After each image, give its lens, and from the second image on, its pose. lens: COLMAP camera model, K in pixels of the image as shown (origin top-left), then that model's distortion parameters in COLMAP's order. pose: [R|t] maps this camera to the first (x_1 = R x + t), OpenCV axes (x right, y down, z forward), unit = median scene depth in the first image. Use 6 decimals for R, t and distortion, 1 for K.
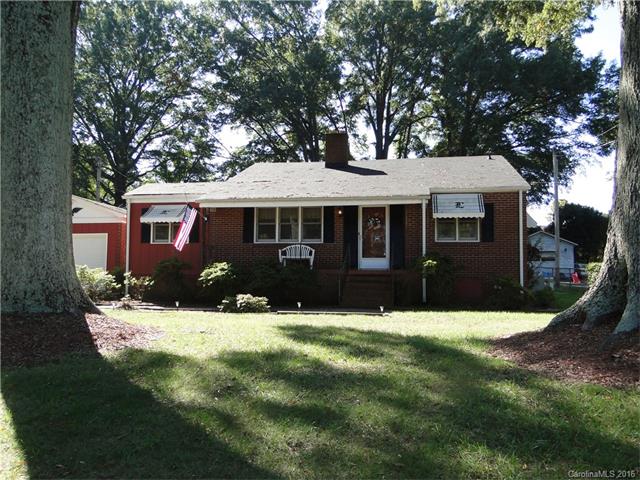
lens RADIAL K [[524.7, 0, 320.3], [0, 524.7, 241.2], [0, 0, 1]] dist [0.000305, -0.002270]
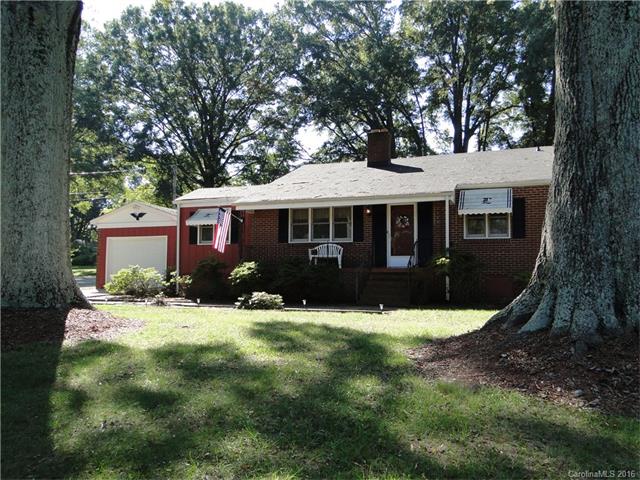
lens RADIAL K [[524.7, 0, 326.8], [0, 524.7, 240.1], [0, 0, 1]] dist [0.000305, -0.002270]
pose [[0.982516, -0.016139, -0.185475, 0.144329], [0.016542, 0.999863, 0.000625, -0.001341], [0.185440, -0.003683, 0.982649, -0.008764]]
